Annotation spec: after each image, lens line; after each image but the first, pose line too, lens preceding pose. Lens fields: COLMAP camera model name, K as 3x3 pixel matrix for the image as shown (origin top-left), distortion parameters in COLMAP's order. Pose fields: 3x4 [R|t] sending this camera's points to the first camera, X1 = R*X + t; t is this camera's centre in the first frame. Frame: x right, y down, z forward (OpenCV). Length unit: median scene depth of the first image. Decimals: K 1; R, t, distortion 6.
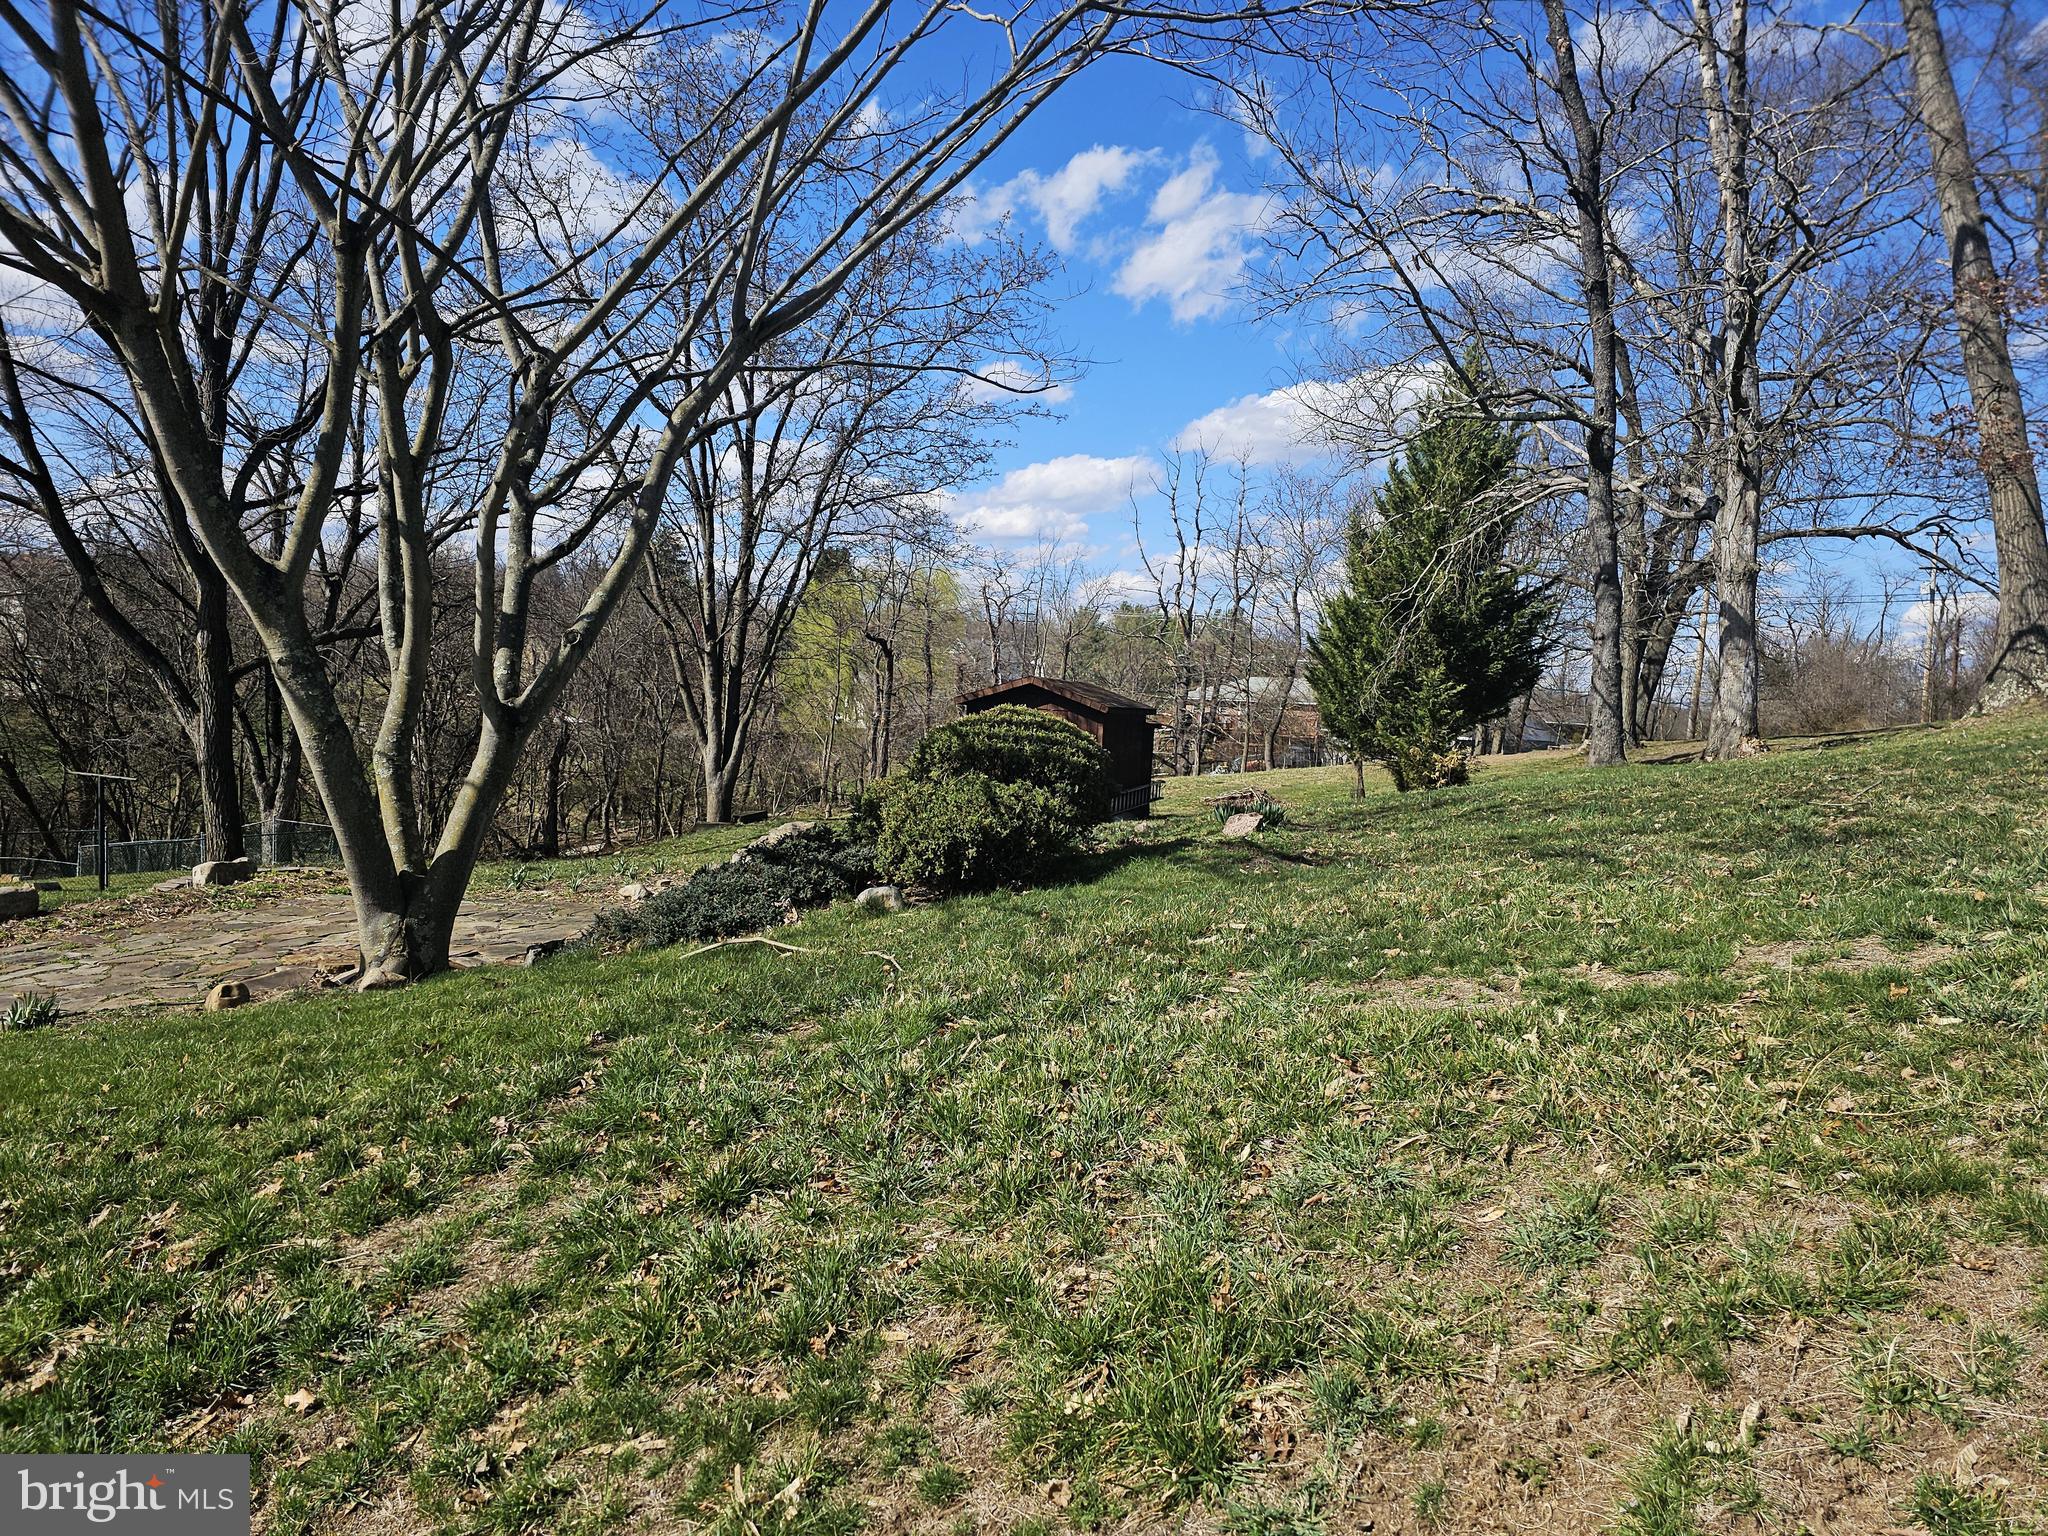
lens RADIAL K [[1346.1, 0, 1024.0], [0, 1346.1, 768.0], [0, 0, 1]] dist [0.138528, -0.218311]
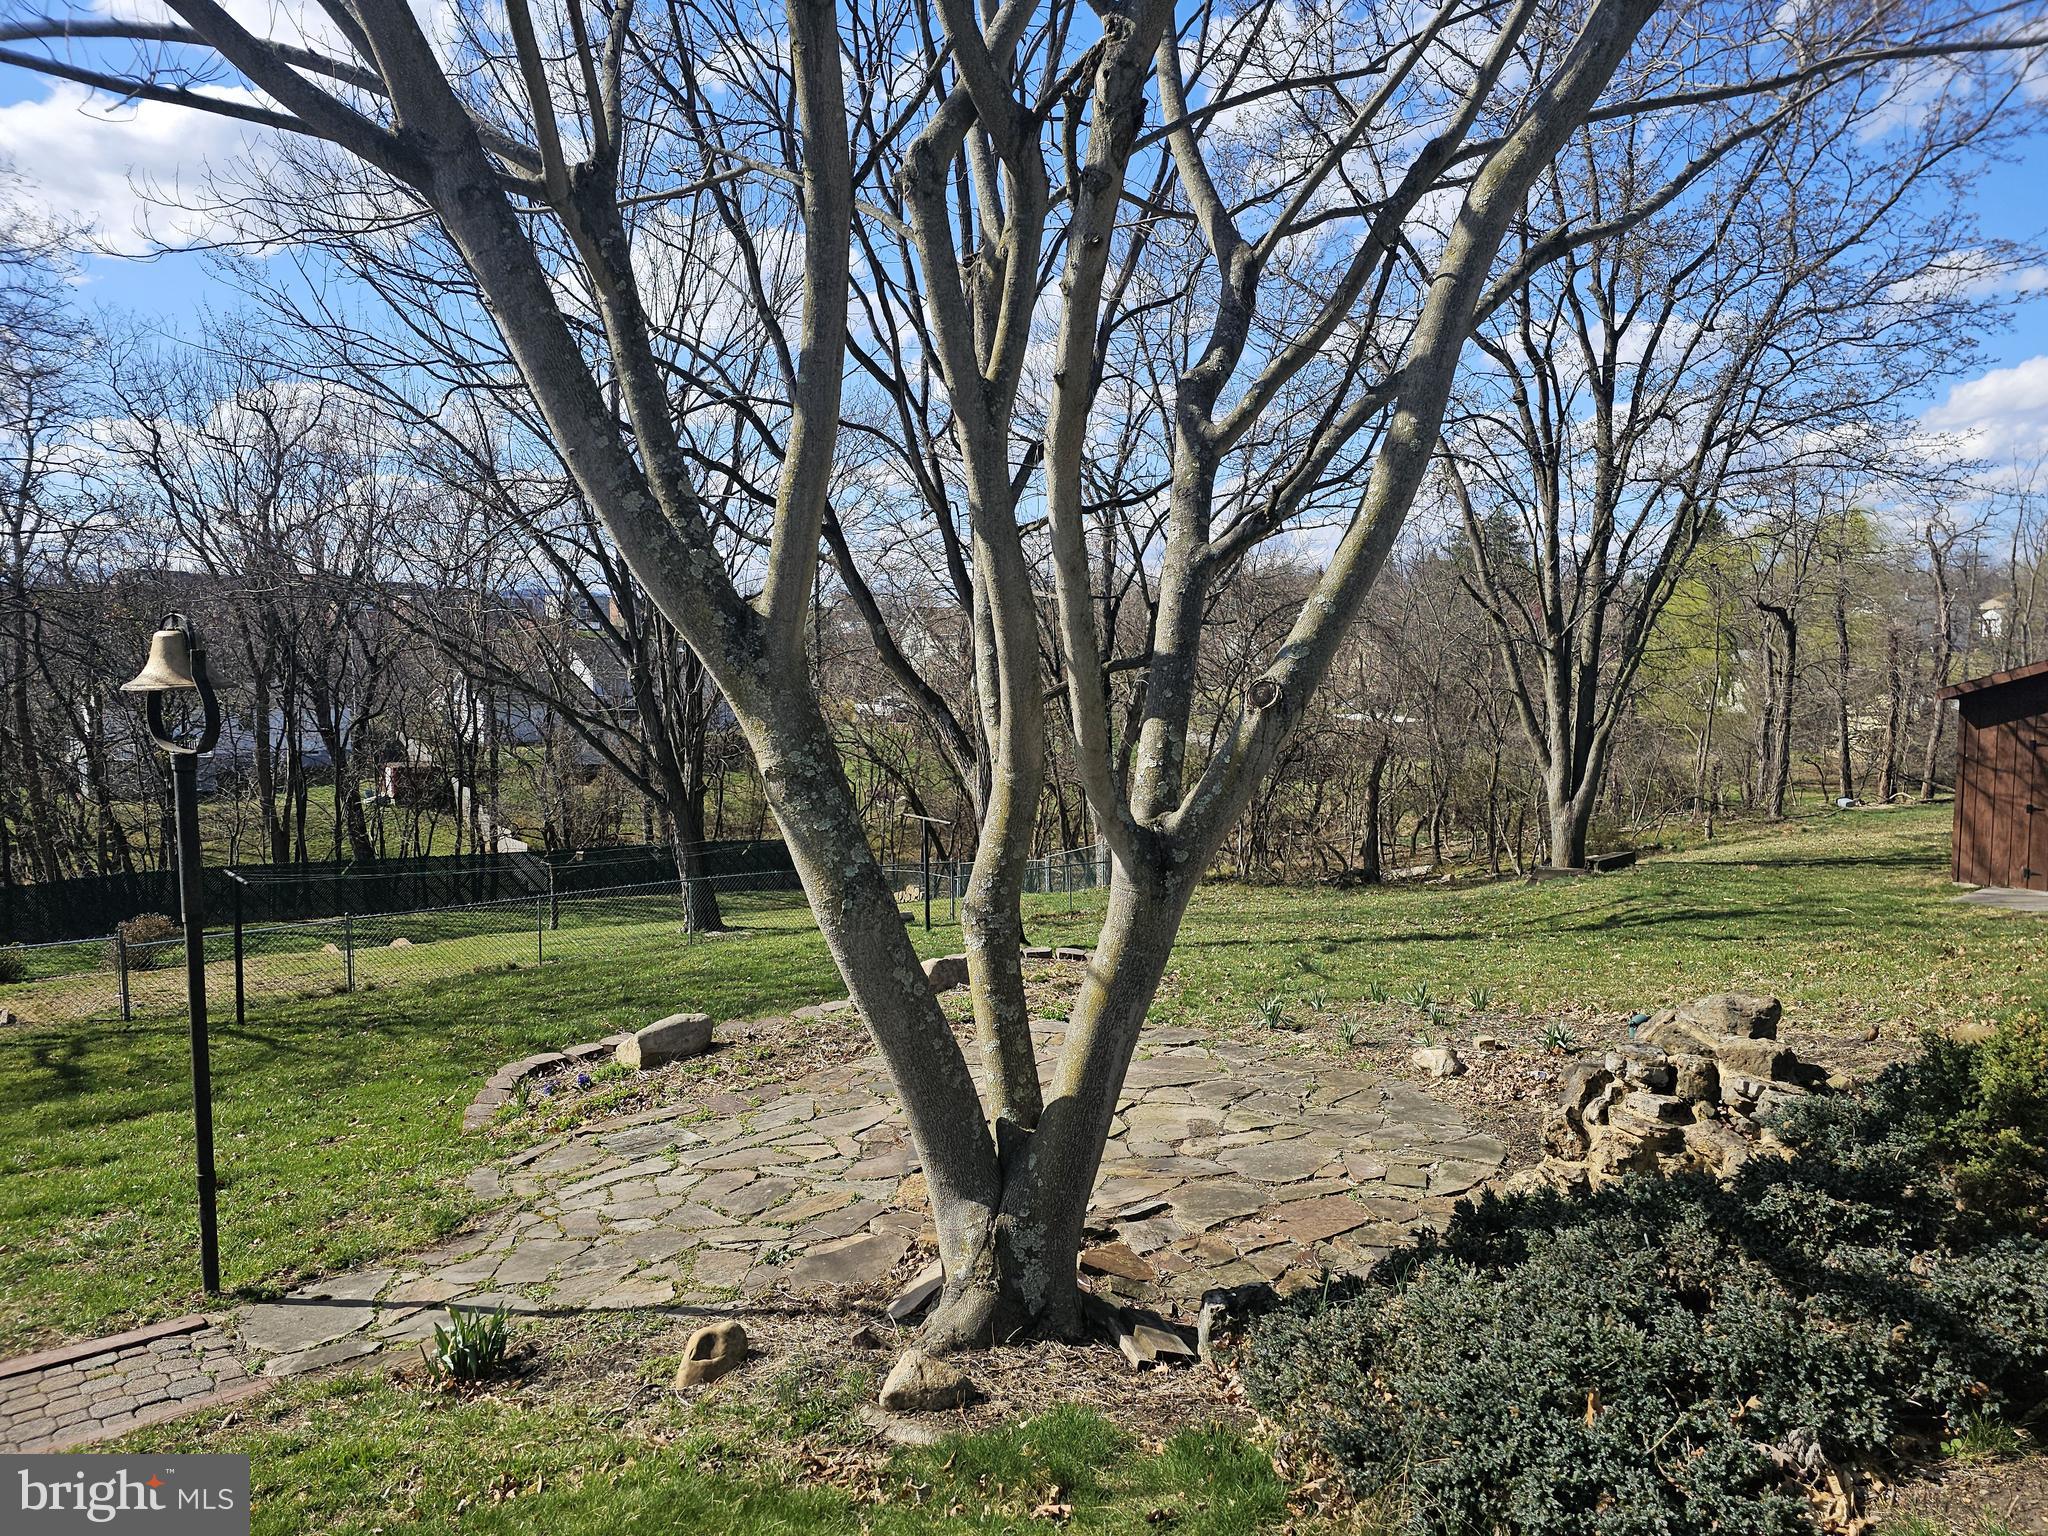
lens RADIAL K [[1245.3, 0, 1024.0], [0, 1245.3, 768.0], [0, 0, 1]] dist [0.019483, -0.000873]
pose [[0.808867, -0.006573, -0.587956, -0.054746], [0.016916, 0.999784, 0.012095, -0.030439], [0.587749, -0.019729, 0.808803, 0.233828]]
